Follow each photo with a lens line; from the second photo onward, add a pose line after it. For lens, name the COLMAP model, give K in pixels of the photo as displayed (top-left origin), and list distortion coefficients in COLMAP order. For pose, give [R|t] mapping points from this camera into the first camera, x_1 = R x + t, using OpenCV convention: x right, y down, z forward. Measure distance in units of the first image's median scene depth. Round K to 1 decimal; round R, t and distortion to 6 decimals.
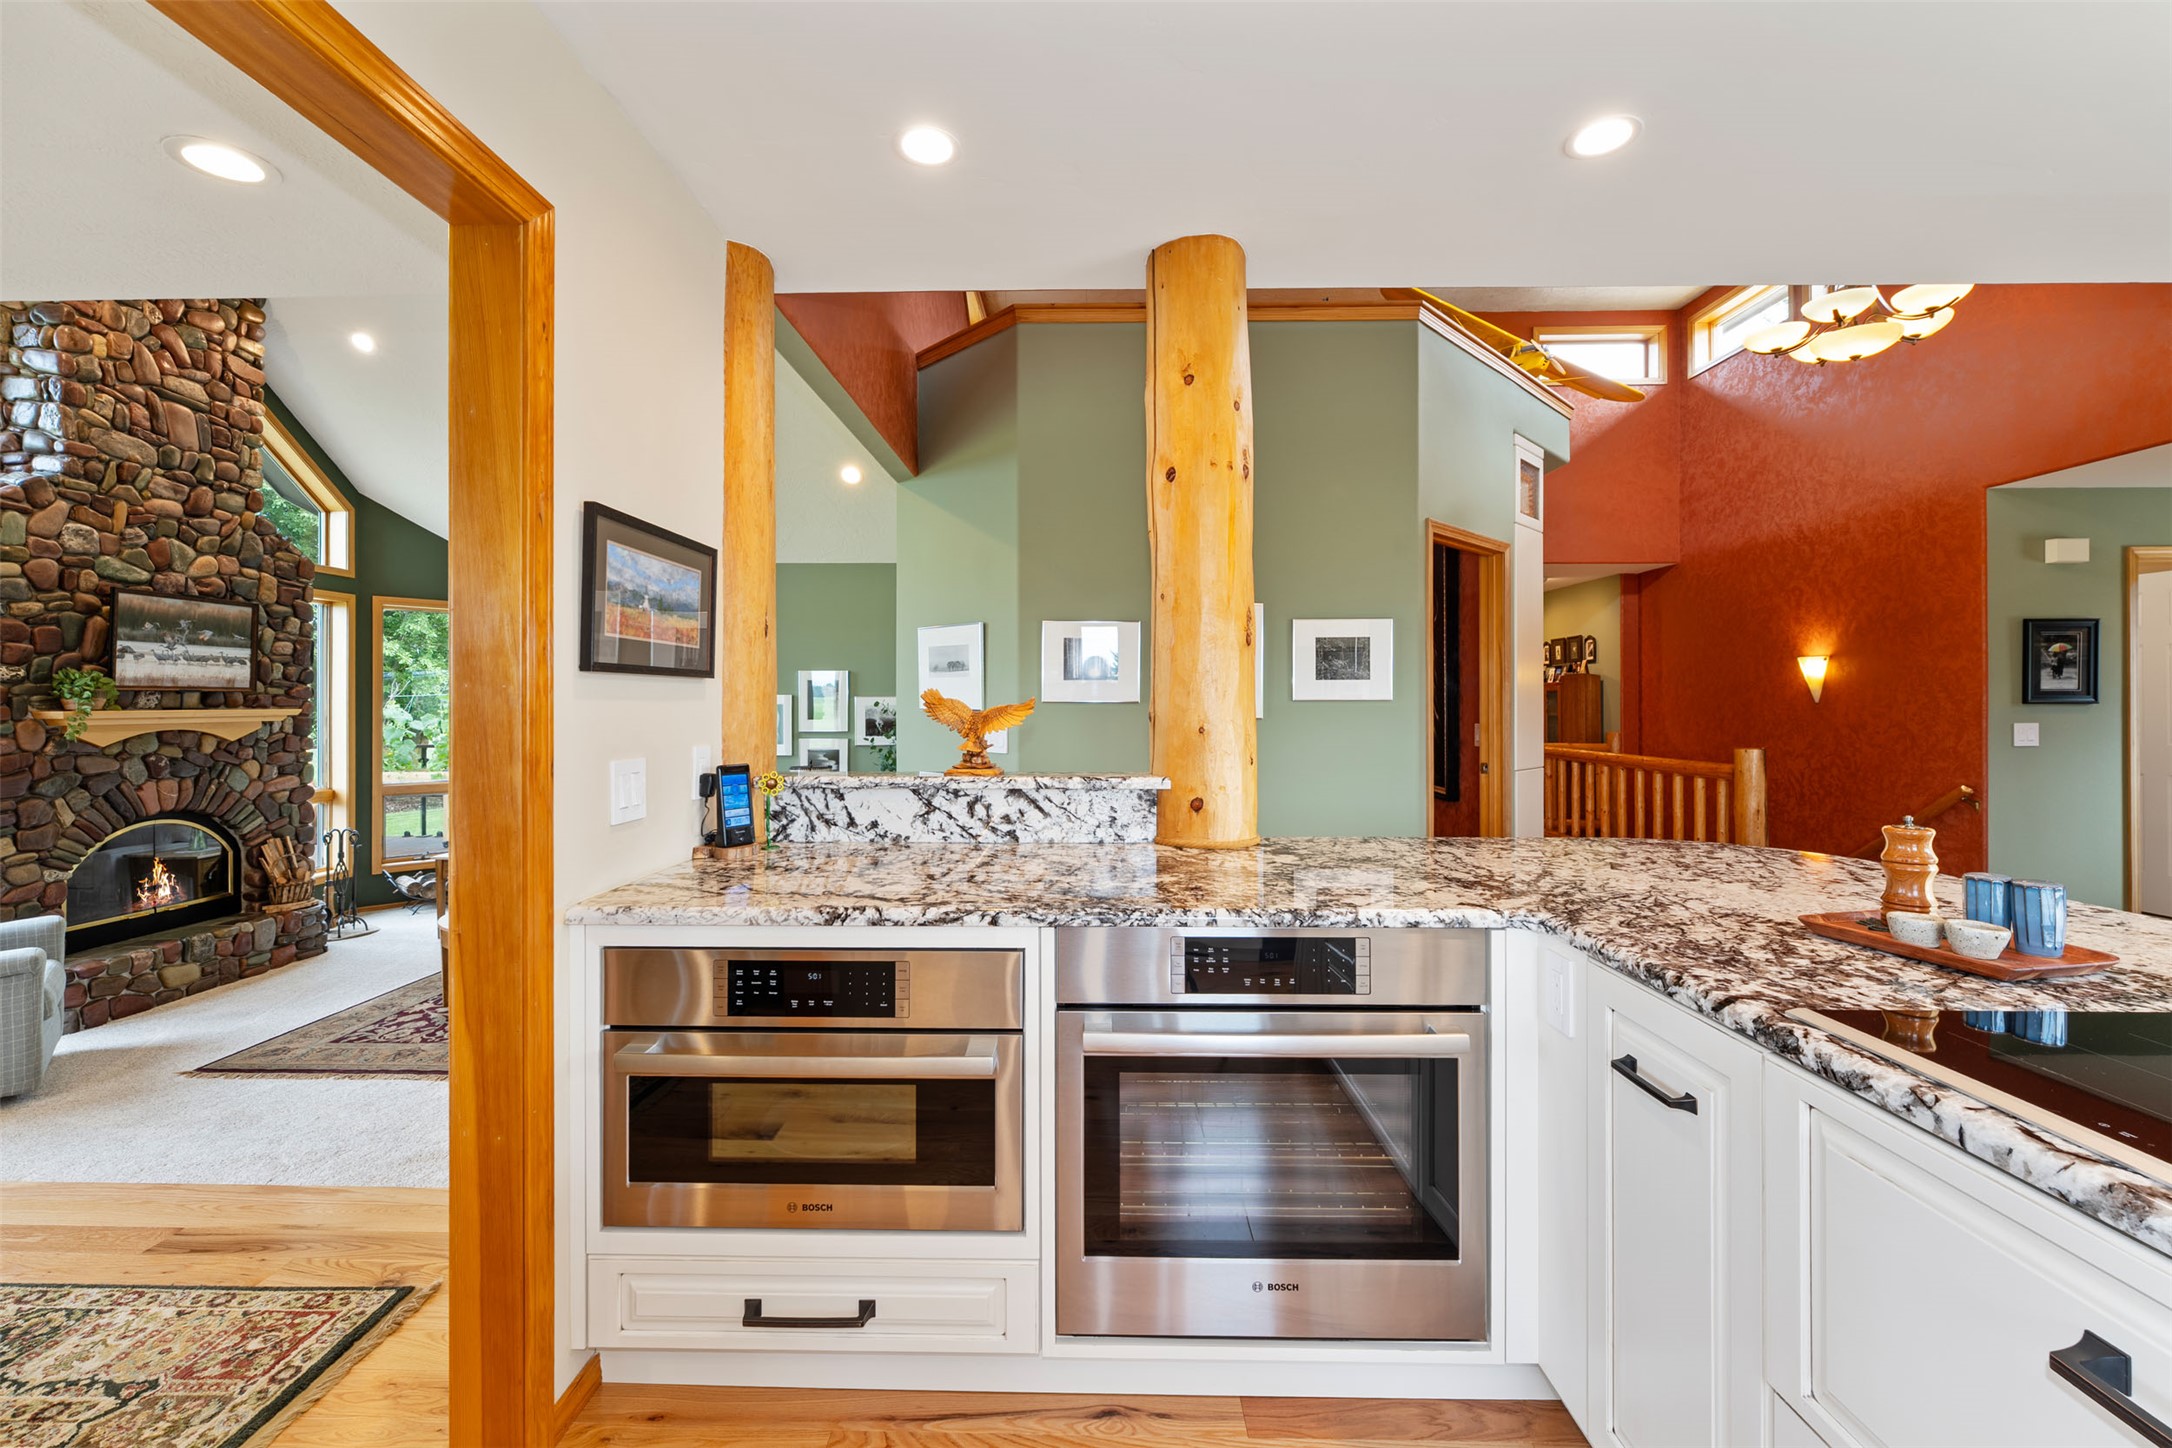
lens RADIAL K [[900.5, 0, 1073.8], [0, 900.5, 702.5], [0, 0, 1]] dist [-0.000256, -0.000472]
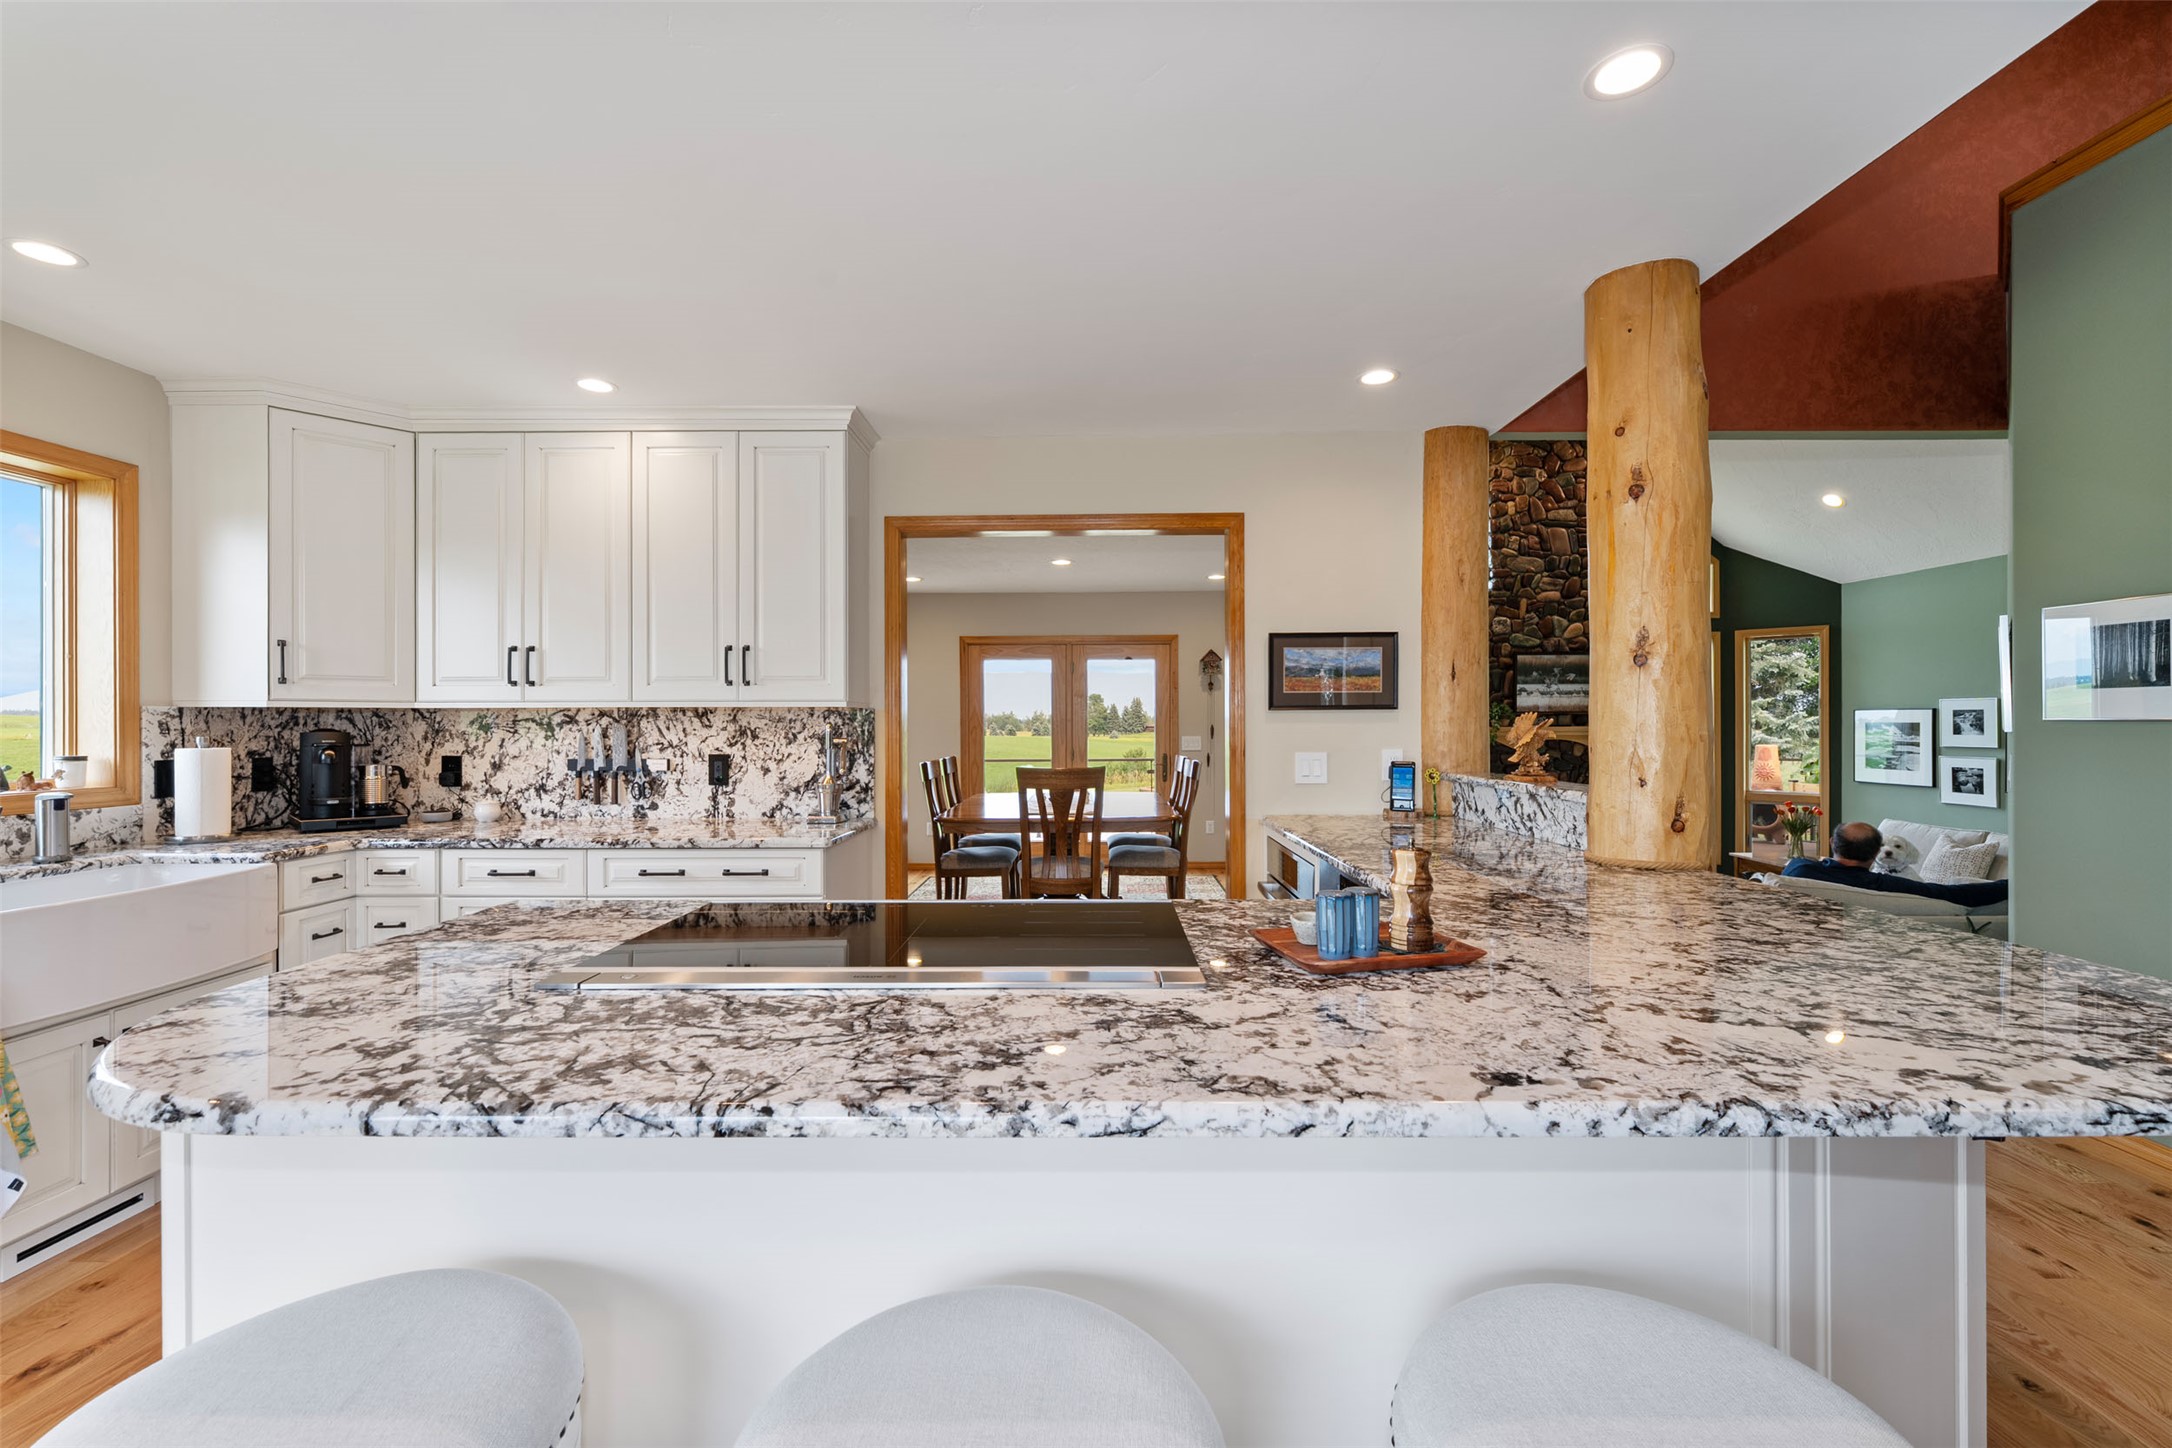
lens RADIAL K [[900.5, 0, 1094.3], [0, 900.5, 719.7], [0, 0, 1]] dist [-0.000256, -0.000472]
pose [[0.033451, -0.003097, -0.999436, 0.532683], [0.004361, 0.999986, -0.002952, -0.002236], [0.999431, -0.004259, 0.033464, 0.163389]]
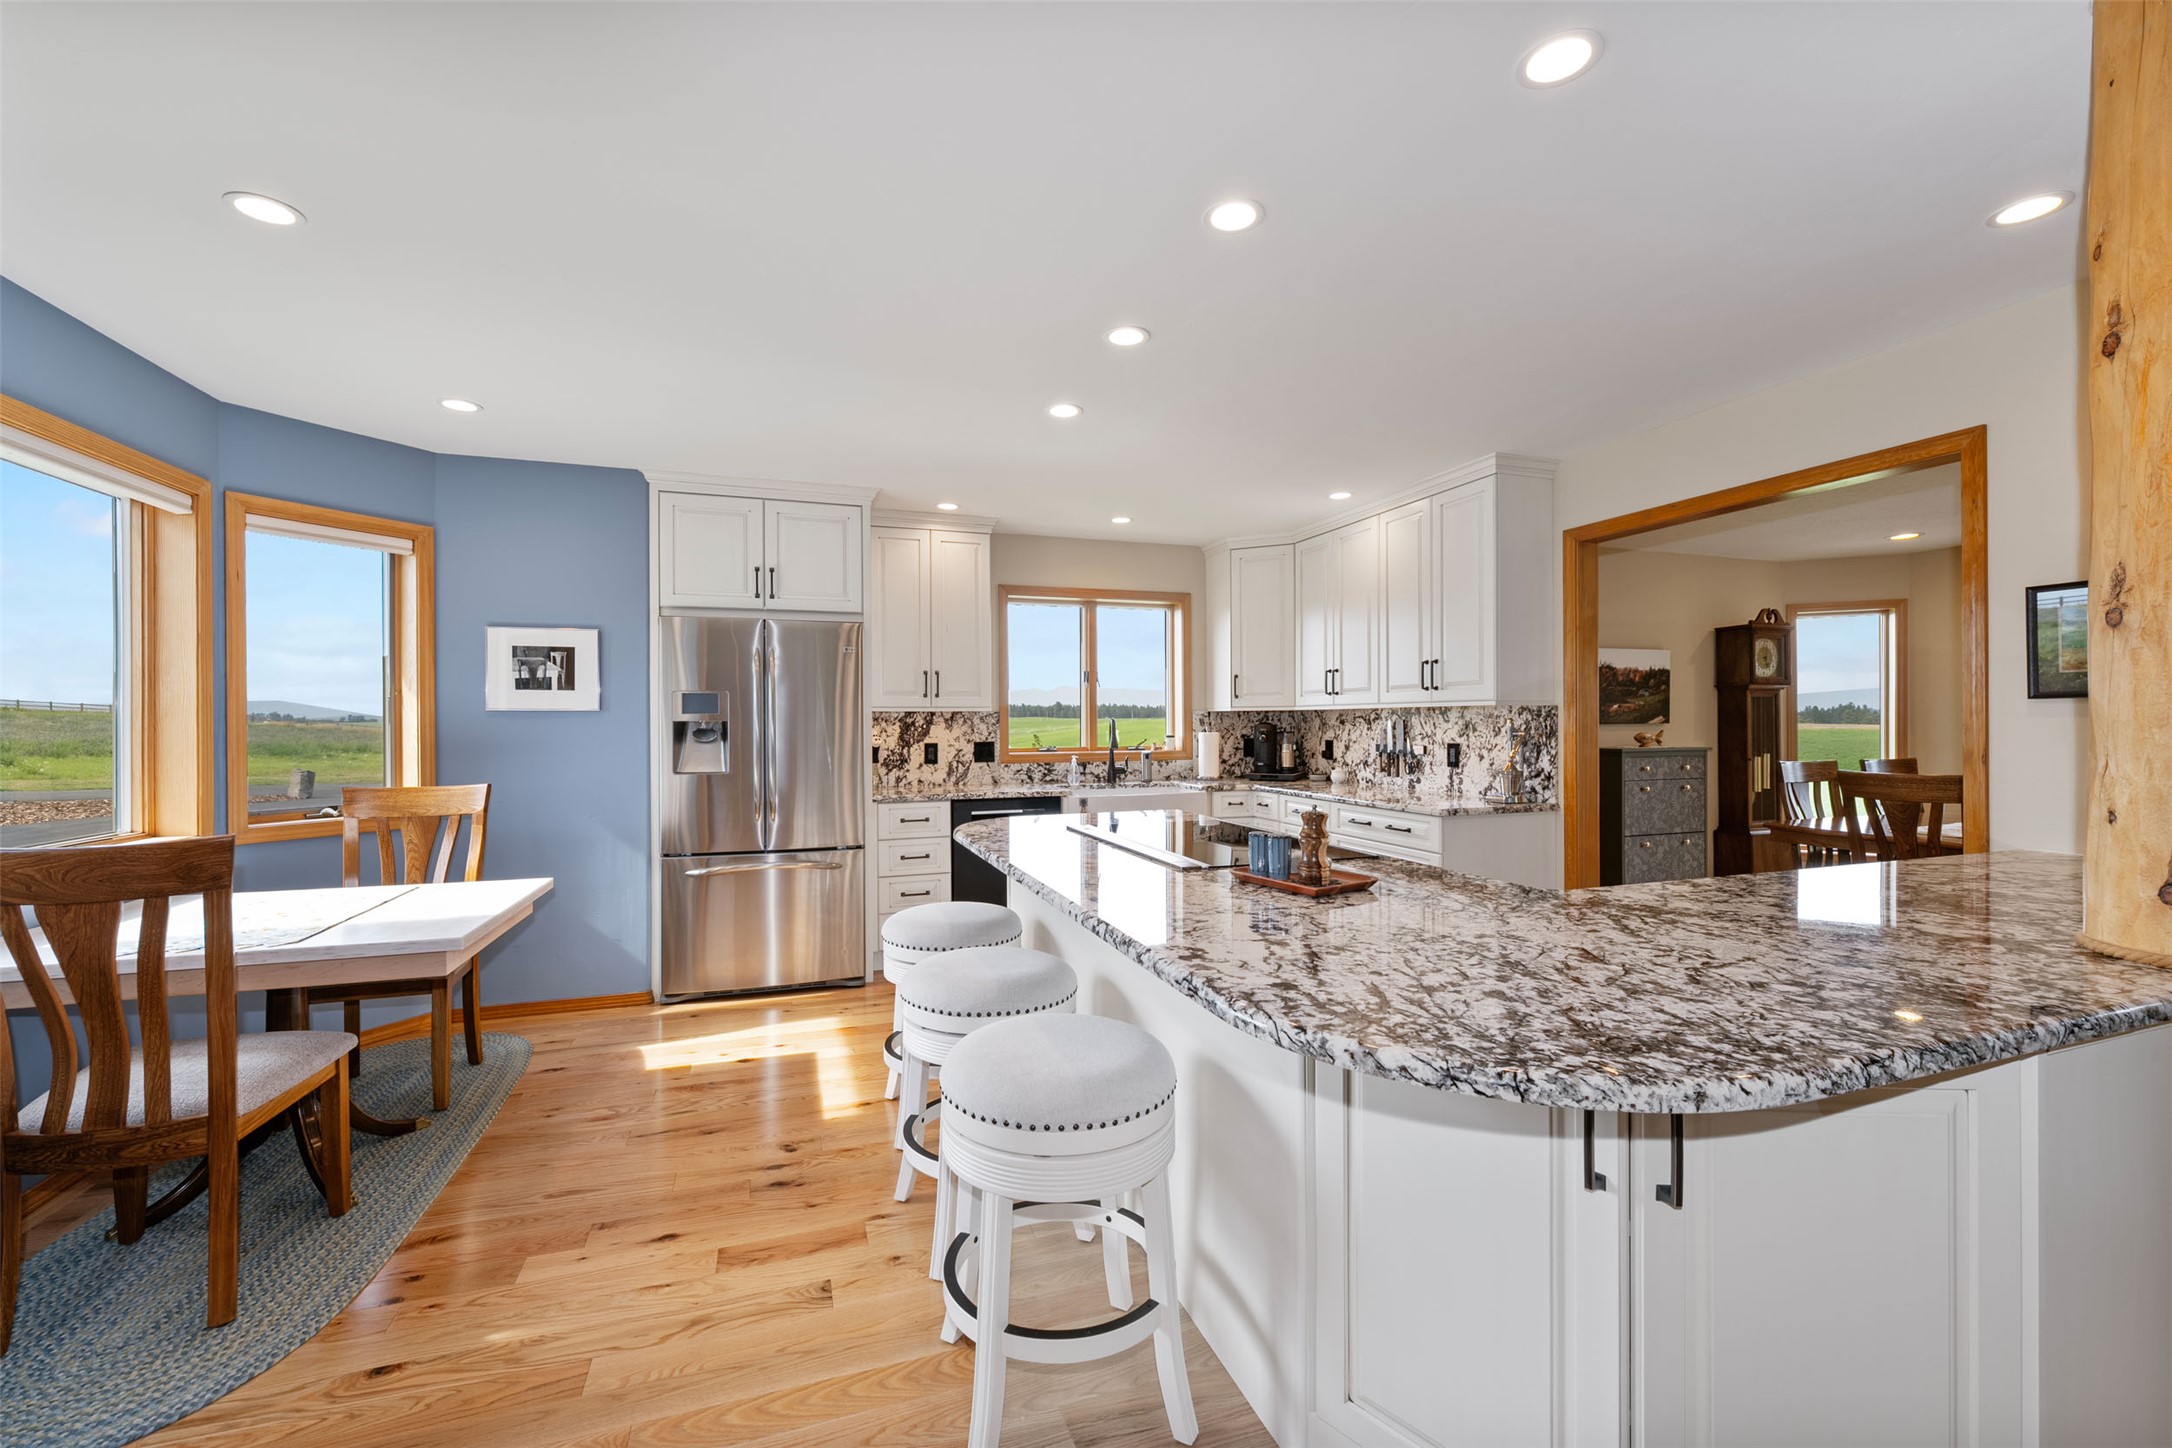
lens RADIAL K [[900.5, 0, 1077.5], [0, 900.5, 721.9], [0, 0, 1]] dist [-0.000256, -0.000472]
pose [[-0.936605, 0.006759, -0.350322, 0.487193], [0.007215, 0.999974, 0.000003, -0.002486], [0.350313, -0.002525, -0.936629, 0.612895]]
